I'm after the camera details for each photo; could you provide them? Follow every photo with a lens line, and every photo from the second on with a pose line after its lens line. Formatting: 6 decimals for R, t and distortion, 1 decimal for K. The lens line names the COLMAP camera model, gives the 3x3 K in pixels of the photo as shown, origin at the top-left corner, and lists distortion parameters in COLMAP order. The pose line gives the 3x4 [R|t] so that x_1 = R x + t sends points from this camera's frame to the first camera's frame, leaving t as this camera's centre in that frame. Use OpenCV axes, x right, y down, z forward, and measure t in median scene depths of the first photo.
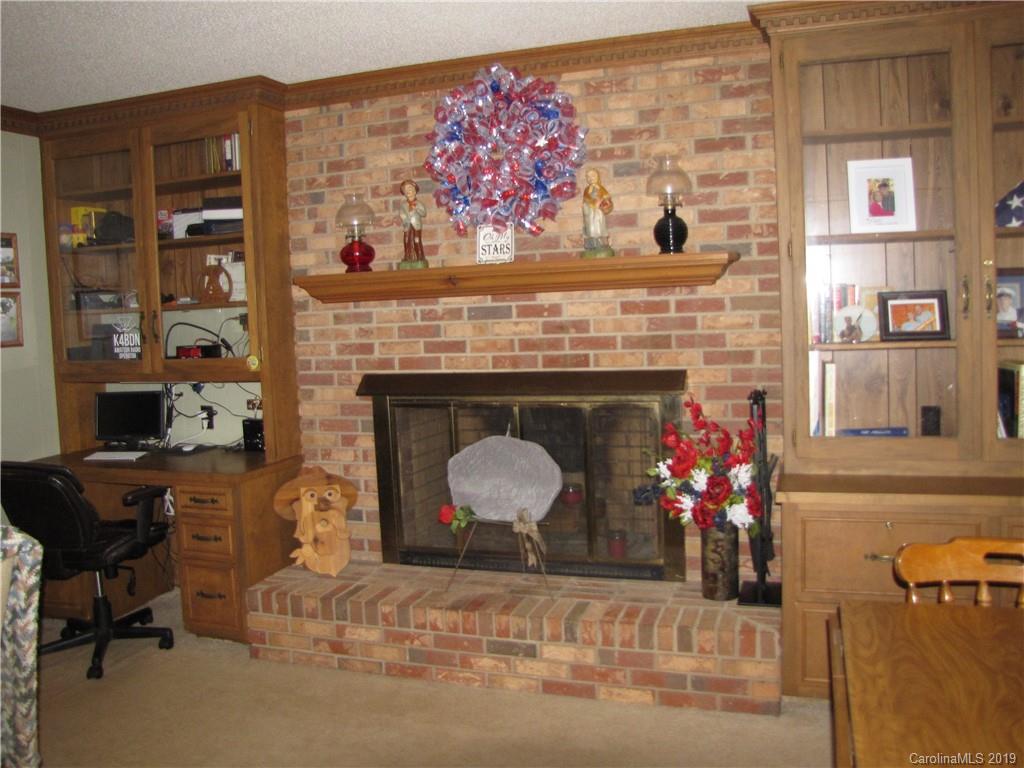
lens RADIAL K [[857.0, 0, 511.3], [0, 857.0, 373.2], [0, 0, 1]] dist [-0.126368, 0.004609]
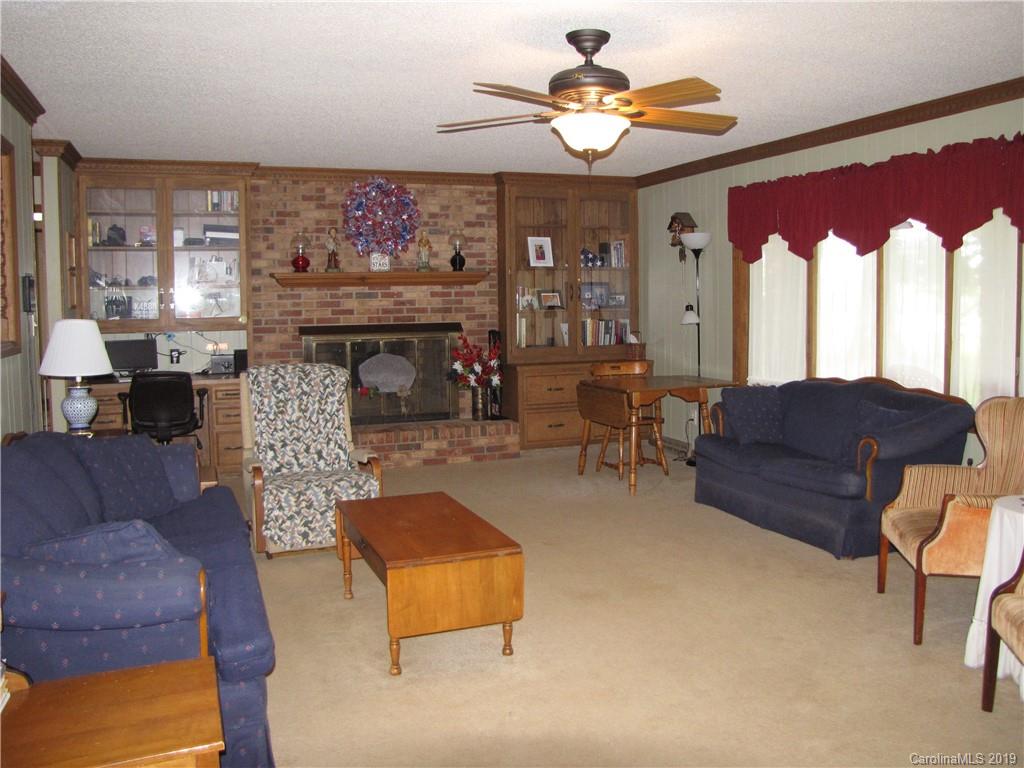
lens RADIAL K [[857.0, 0, 512.6], [0, 857.0, 384.7], [0, 0, 1]] dist [-0.126368, 0.004609]
pose [[0.776349, -0.033465, 0.629414, -1.101614], [0.030509, 0.999414, 0.015506, 0.128013], [-0.629564, 0.007164, 0.776915, -0.835434]]
